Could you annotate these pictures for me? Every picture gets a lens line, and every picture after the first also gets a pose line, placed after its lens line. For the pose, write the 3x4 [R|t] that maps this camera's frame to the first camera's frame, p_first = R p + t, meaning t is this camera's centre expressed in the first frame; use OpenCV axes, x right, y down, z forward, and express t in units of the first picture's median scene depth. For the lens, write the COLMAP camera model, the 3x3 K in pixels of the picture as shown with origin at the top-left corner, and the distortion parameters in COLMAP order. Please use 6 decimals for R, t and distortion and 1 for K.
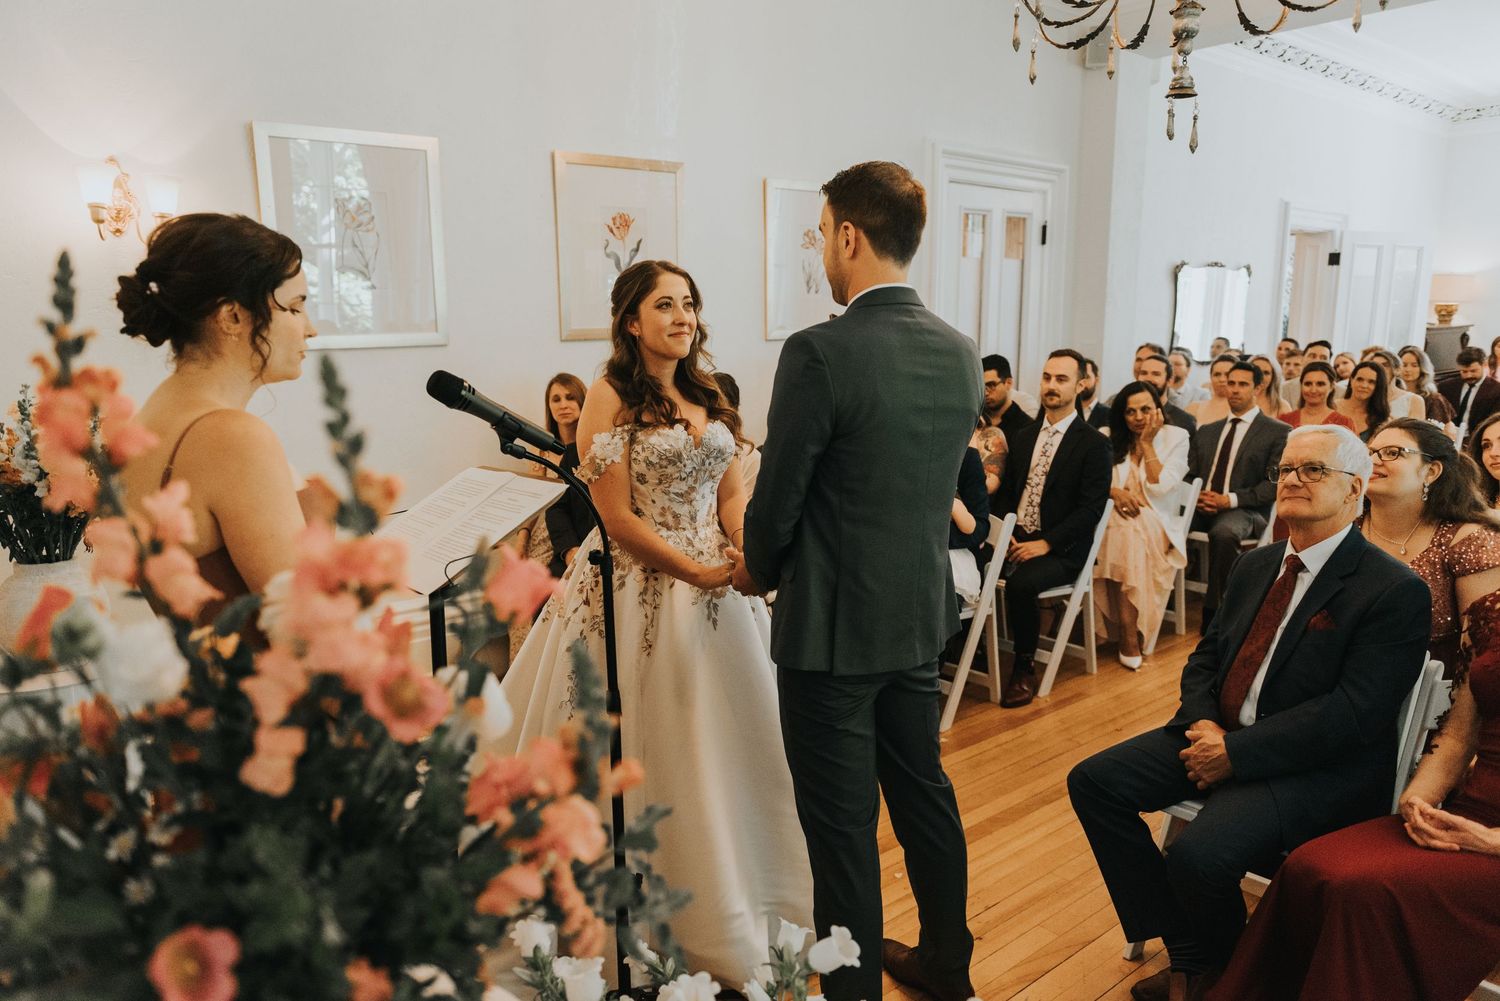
lens RADIAL K [[995.6, 0, 750.0], [0, 995.6, 500.5], [0, 0, 1]] dist [0.000065, 0.000404]
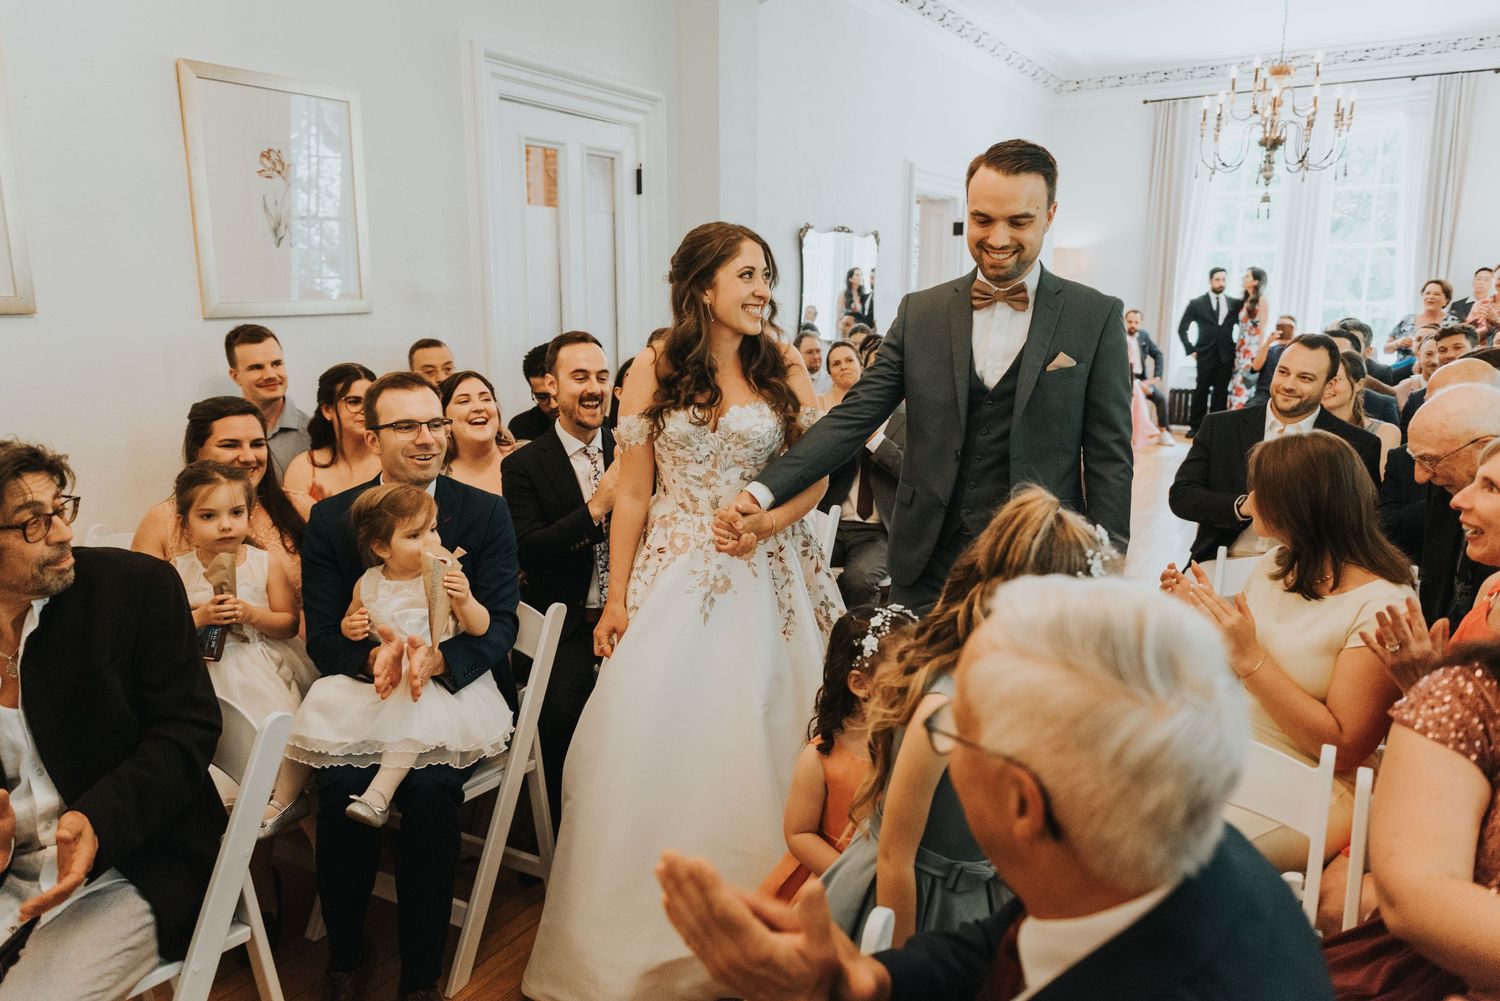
lens RADIAL K [[995.6, 0, 750.0], [0, 995.6, 500.5], [0, 0, 1]] dist [0.000065, 0.000404]
pose [[0.944586, -0.065583, 0.321645, 0.110952], [0.060070, 0.997828, 0.027046, -0.033772], [-0.322720, -0.006226, 0.946474, 0.233909]]
